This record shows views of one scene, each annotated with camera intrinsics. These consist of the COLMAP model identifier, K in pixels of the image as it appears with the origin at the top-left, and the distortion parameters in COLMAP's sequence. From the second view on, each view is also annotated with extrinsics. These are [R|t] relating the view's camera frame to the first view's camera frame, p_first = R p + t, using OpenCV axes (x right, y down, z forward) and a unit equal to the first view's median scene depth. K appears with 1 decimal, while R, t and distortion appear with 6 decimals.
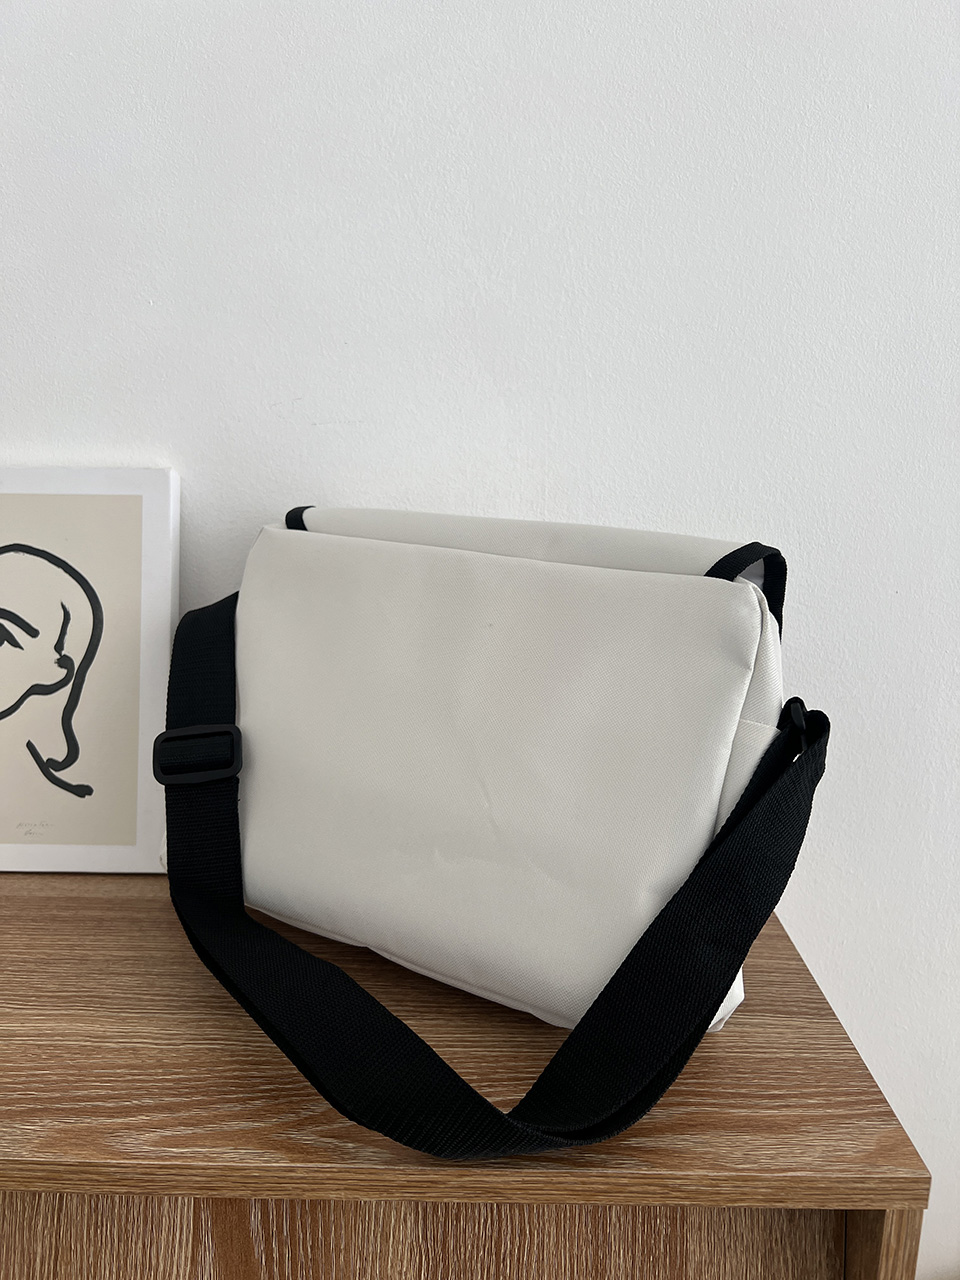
lens RADIAL K [[990.6, 0, 469.5], [0, 990.6, 639.5], [0, 0, 1]] dist [0.024602, -0.039131]
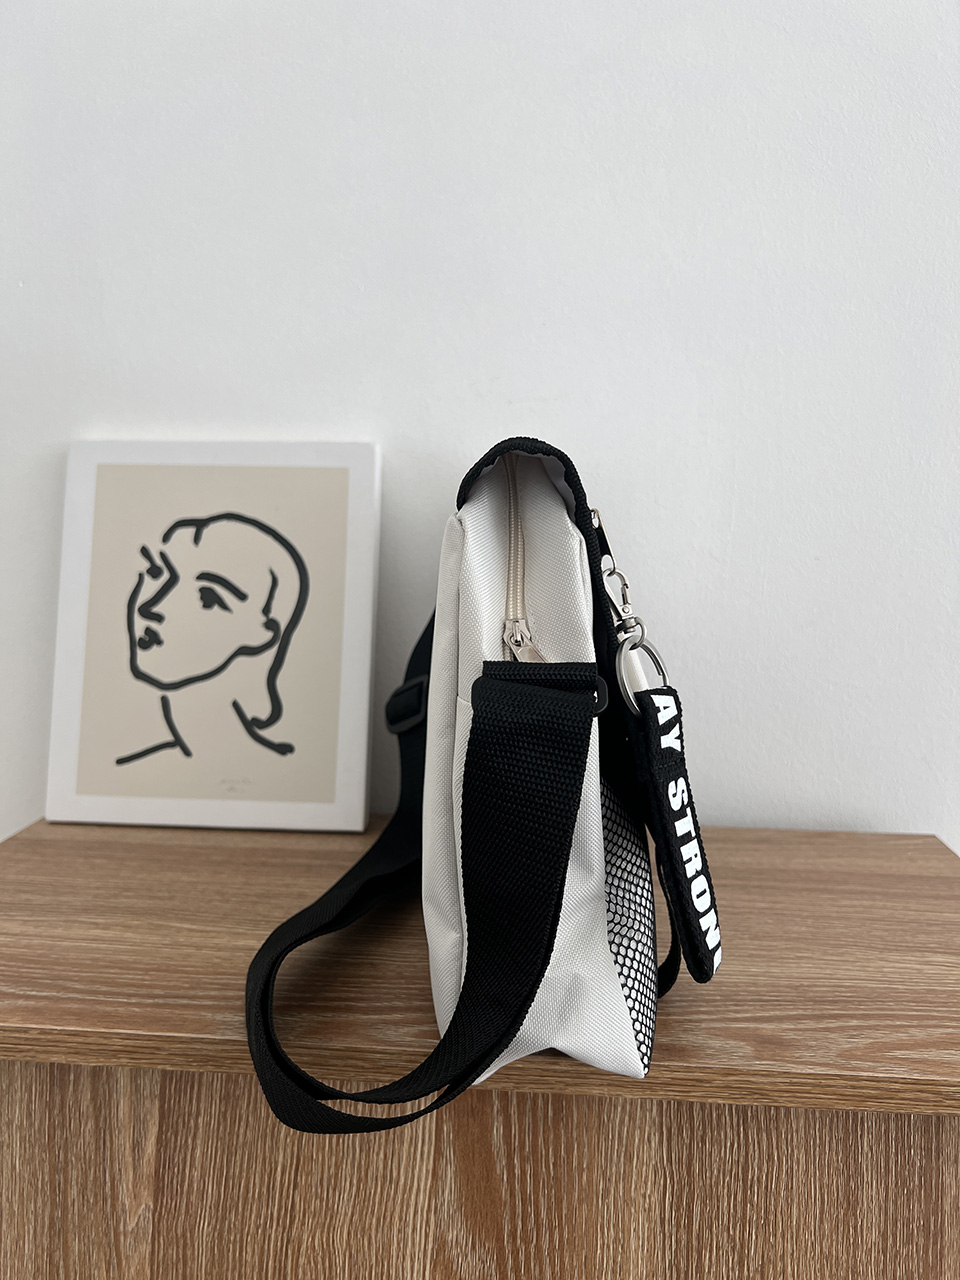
lens RADIAL K [[990.6, 0, 486.9], [0, 990.6, 639.1], [0, 0, 1]] dist [0.024602, -0.039131]
pose [[0.997879, 0.010785, -0.064191, -0.166360], [-0.015521, 0.997156, -0.073749, 0.161383], [0.063213, 0.074589, 0.995209, -0.030324]]
